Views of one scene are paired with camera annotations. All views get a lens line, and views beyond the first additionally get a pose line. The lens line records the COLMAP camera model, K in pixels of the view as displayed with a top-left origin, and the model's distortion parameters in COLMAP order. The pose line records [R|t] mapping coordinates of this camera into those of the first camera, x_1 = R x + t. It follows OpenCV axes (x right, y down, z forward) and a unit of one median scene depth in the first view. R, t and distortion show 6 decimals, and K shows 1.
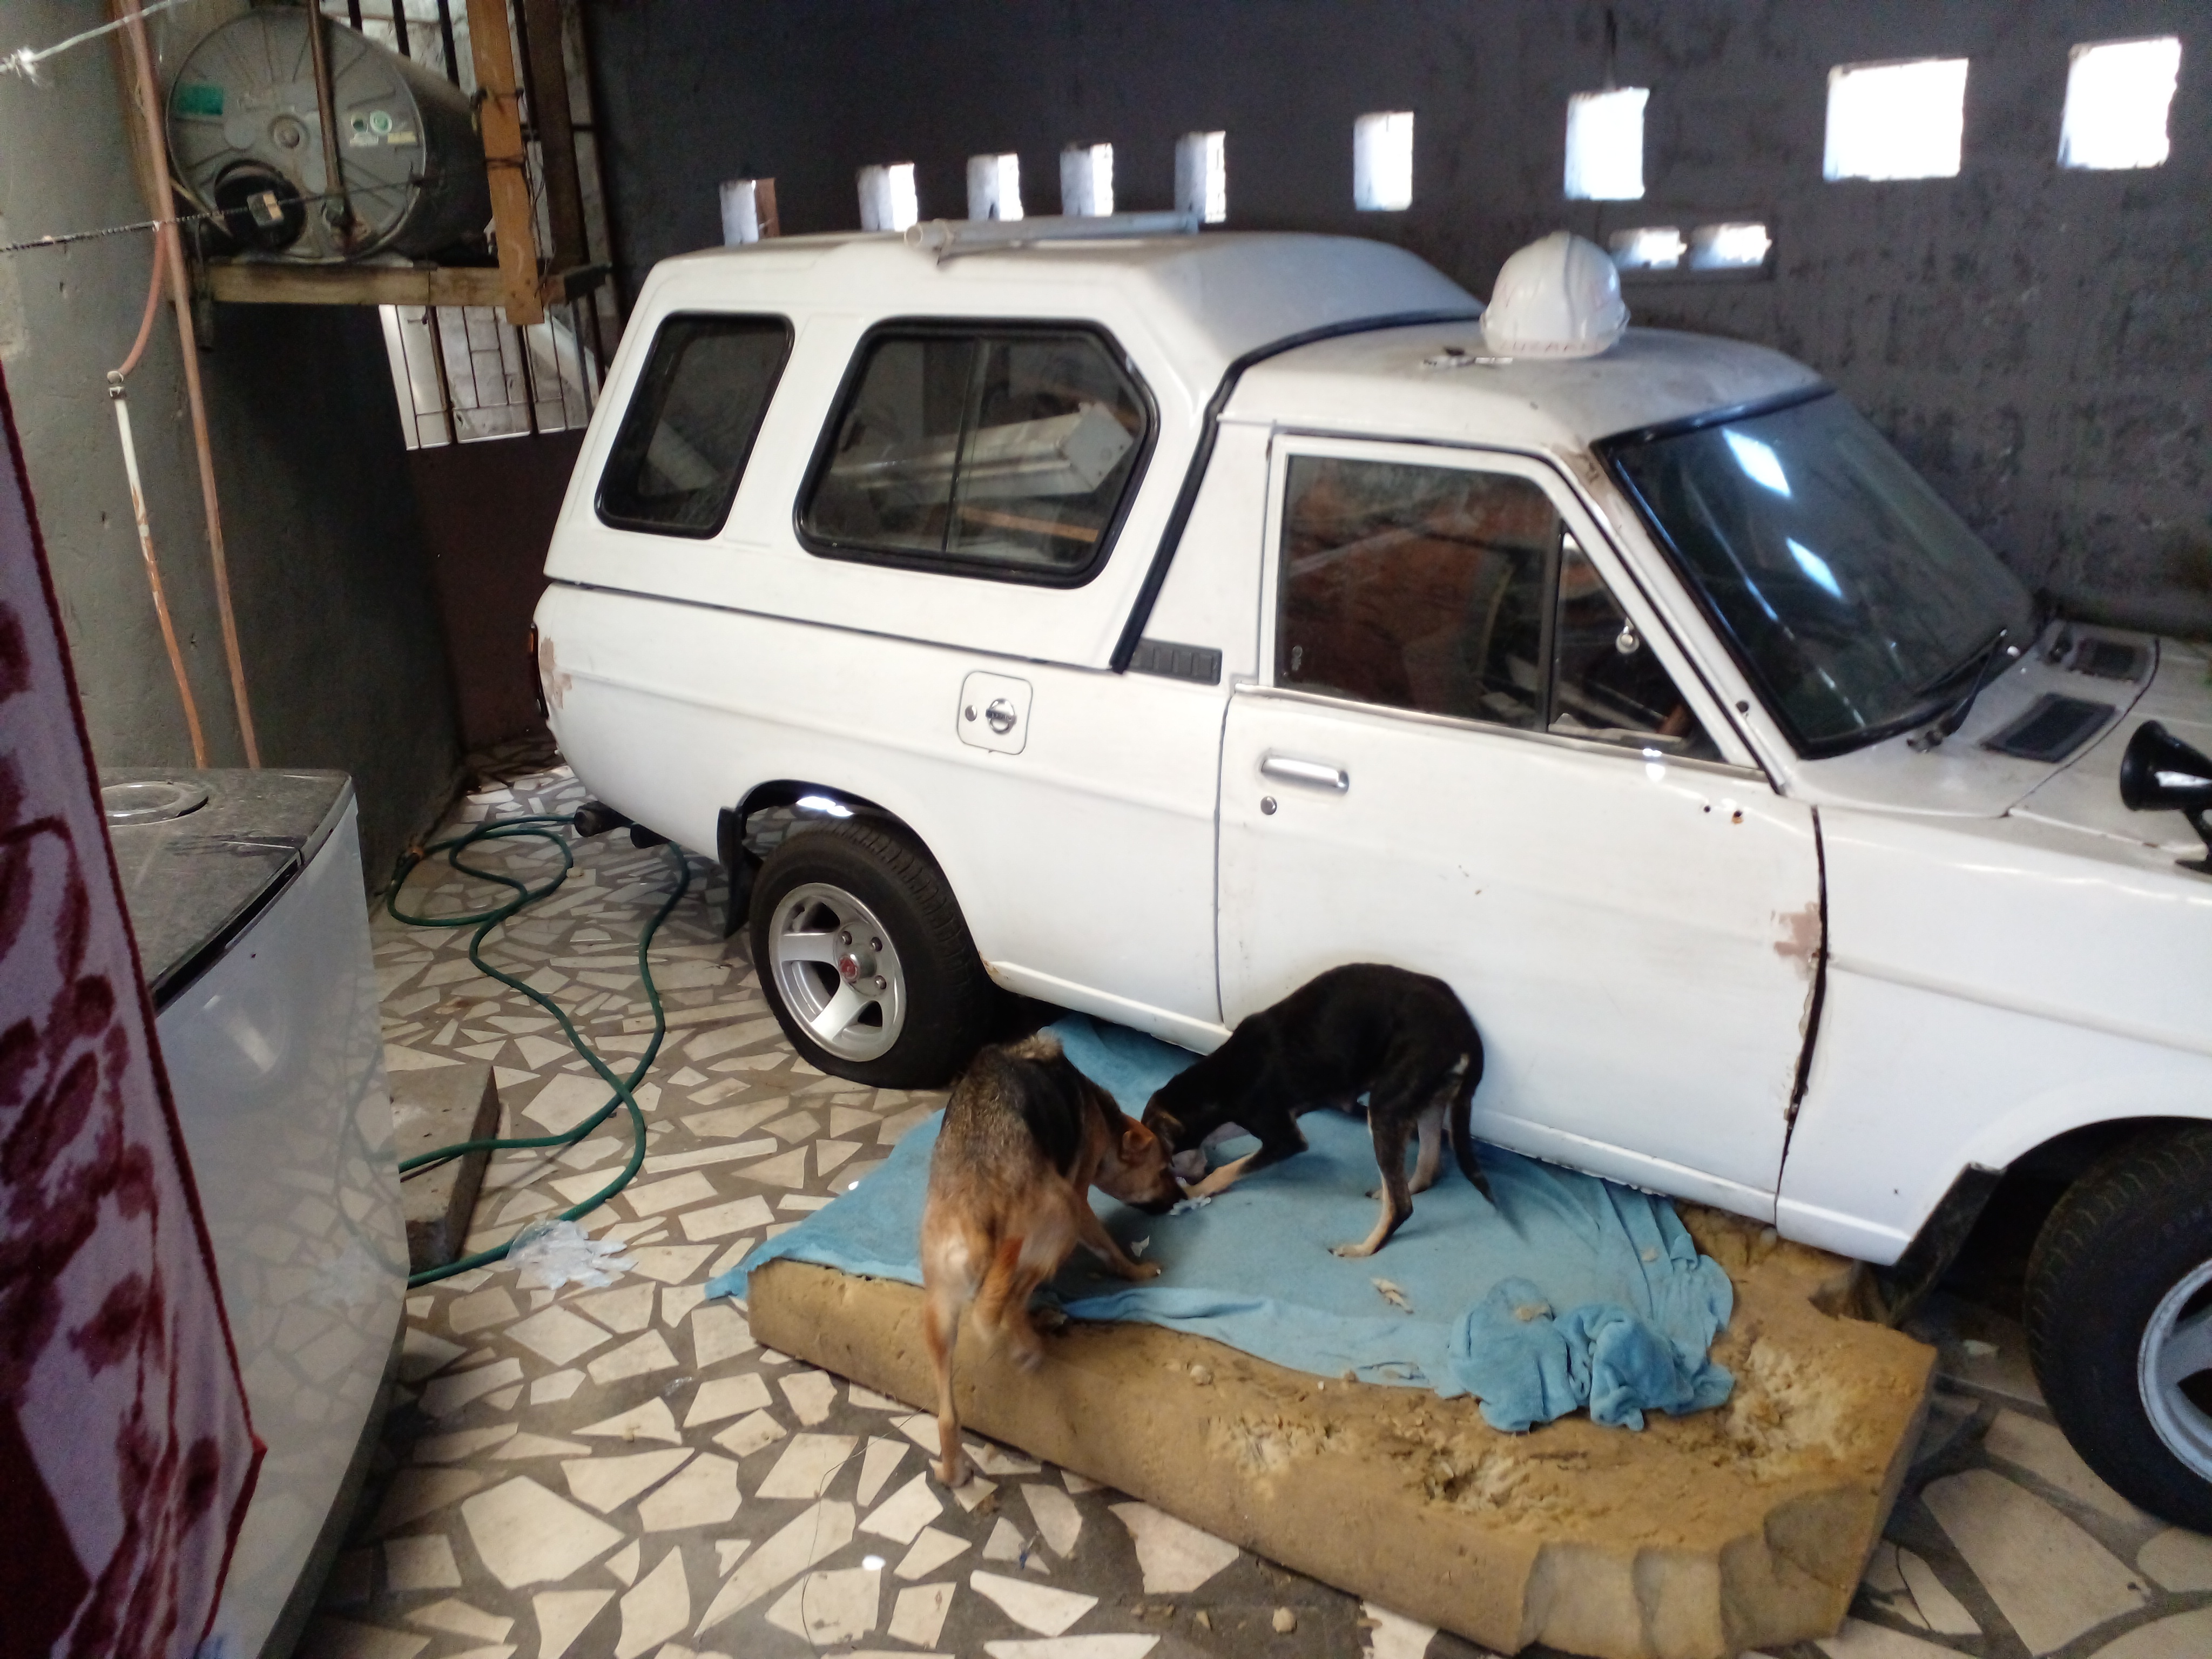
lens RADIAL K [[1716.2, 0, 1106.0], [0, 1716.2, 829.5], [0, 0, 1]] dist [0.110727, -0.206496]
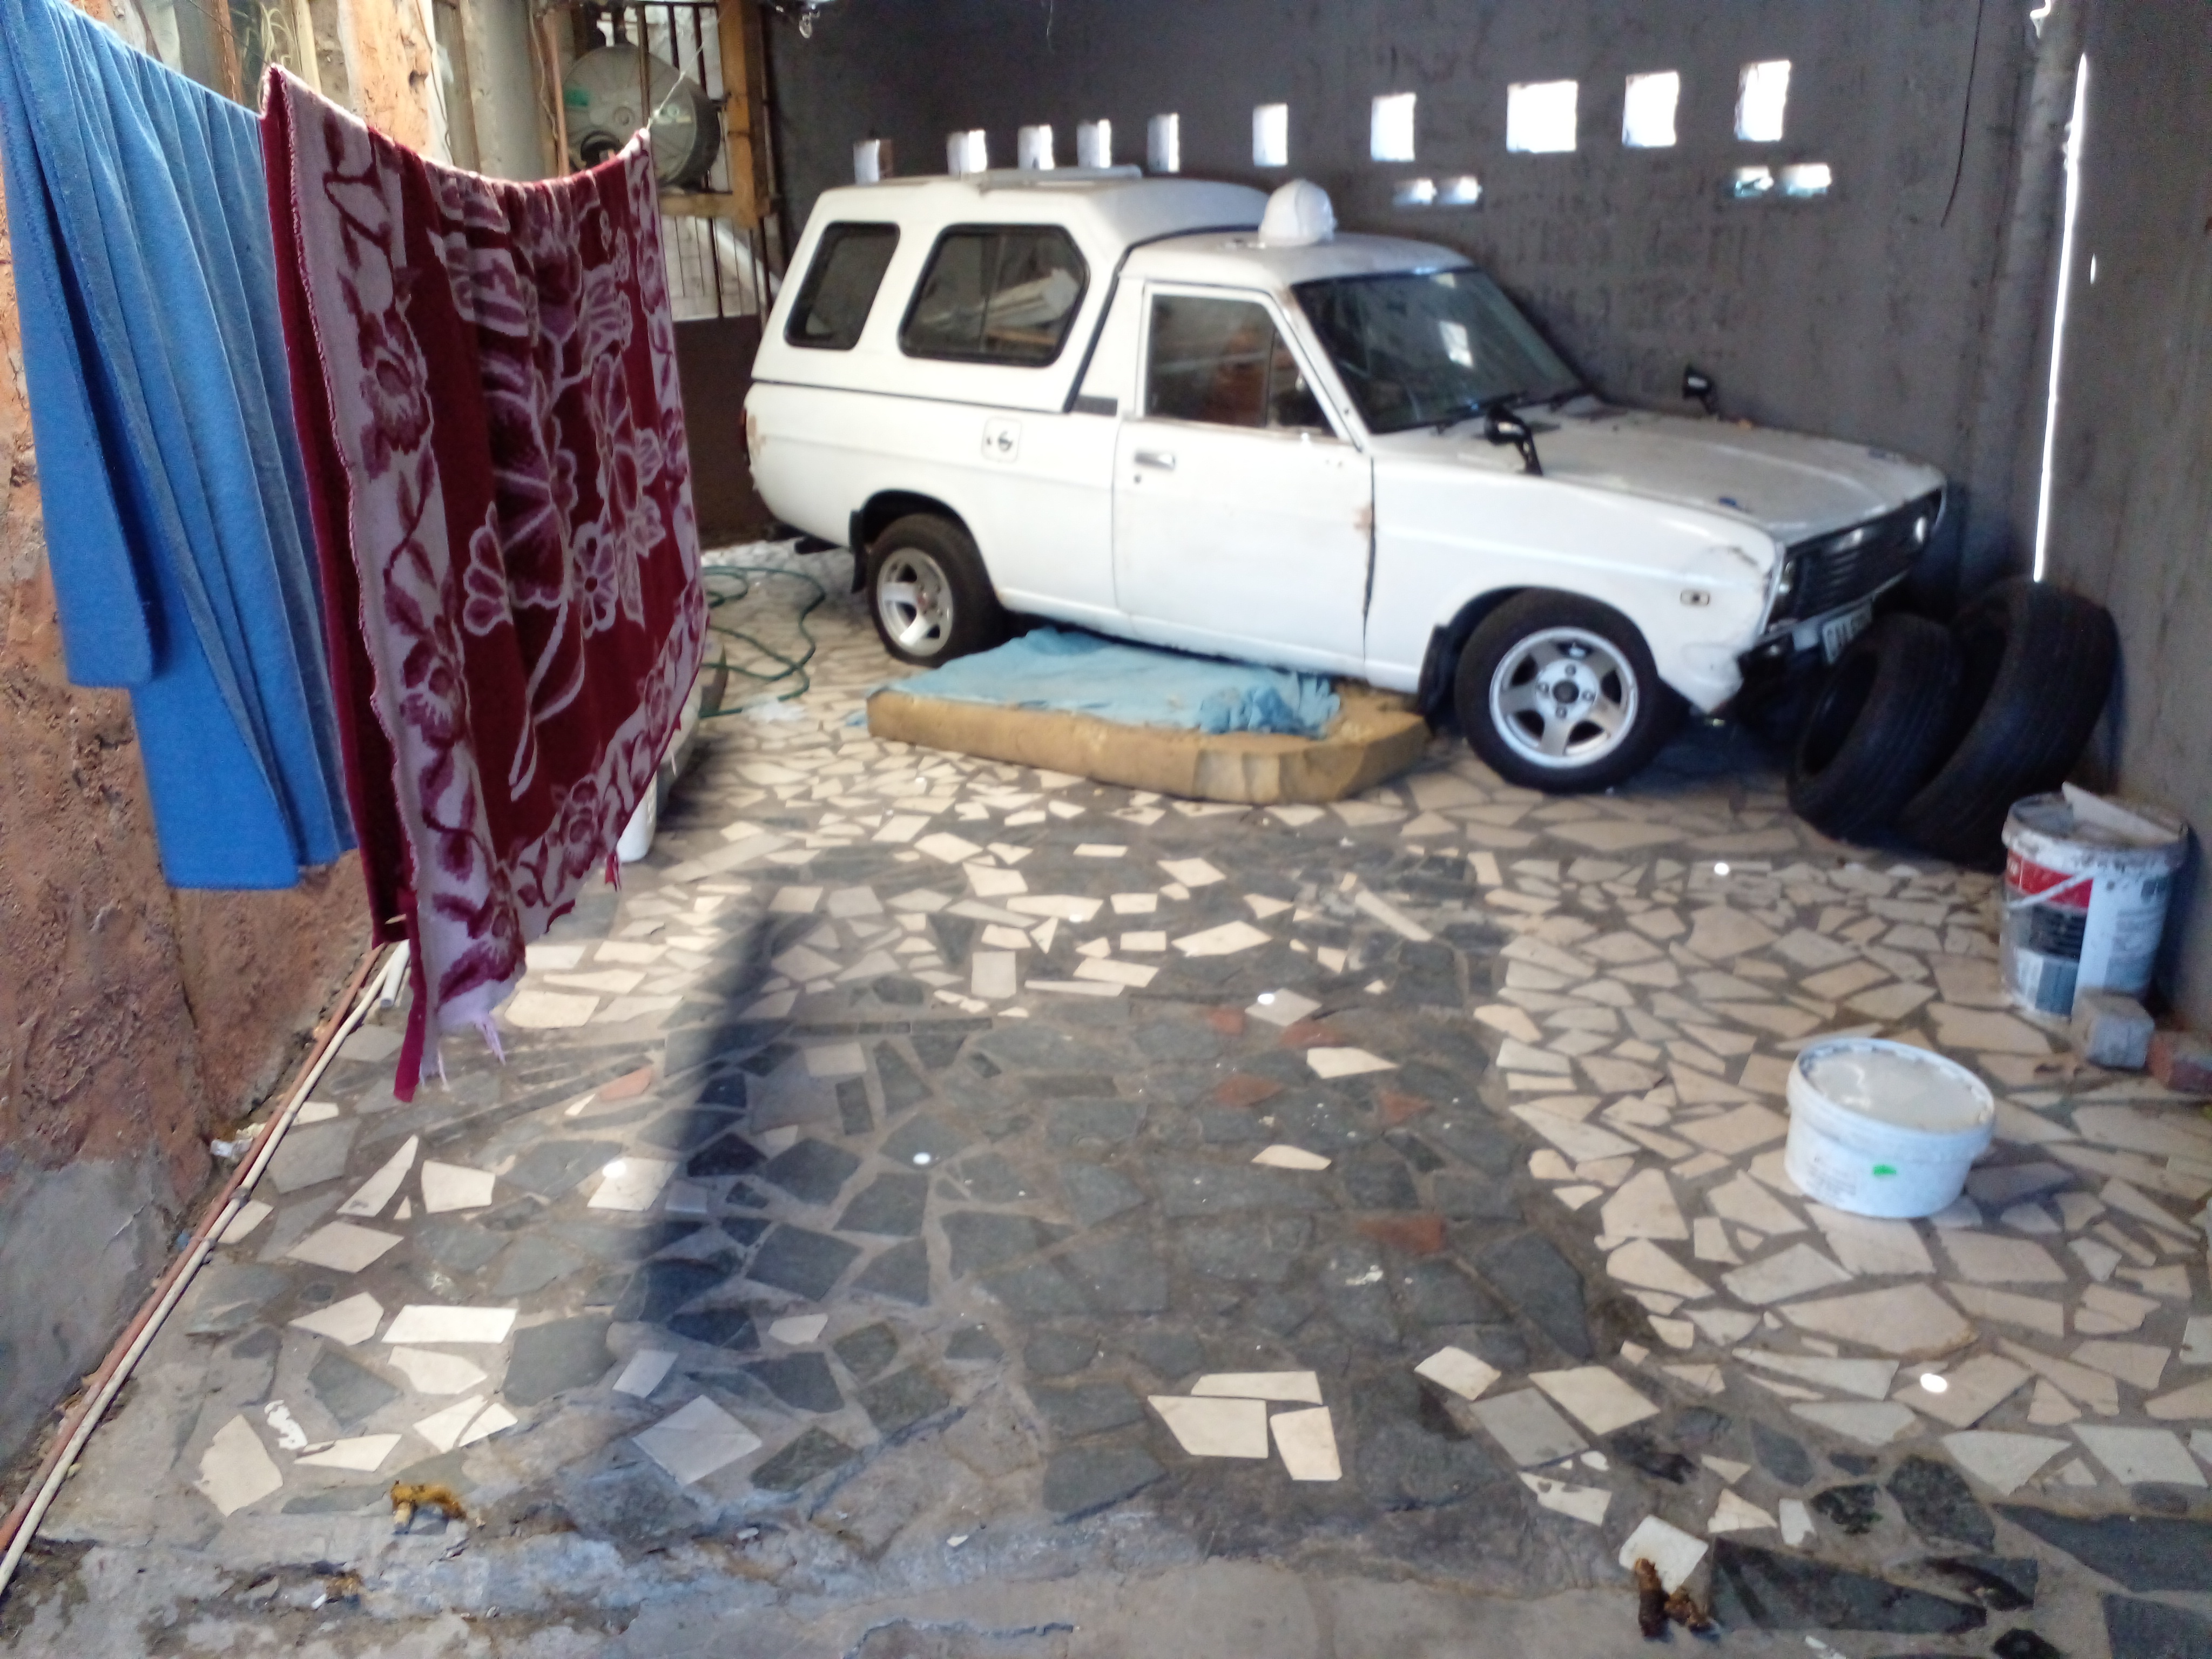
lens RADIAL K [[1704.4, 0, 1106.0], [0, 1704.4, 829.5], [0, 0, 1]] dist [0.116339, -0.264134]
pose [[0.998309, 0.030034, -0.049768, 0.167393], [-0.028649, 0.999188, 0.028318, 0.328432], [0.050578, -0.026845, 0.998359, -0.939275]]
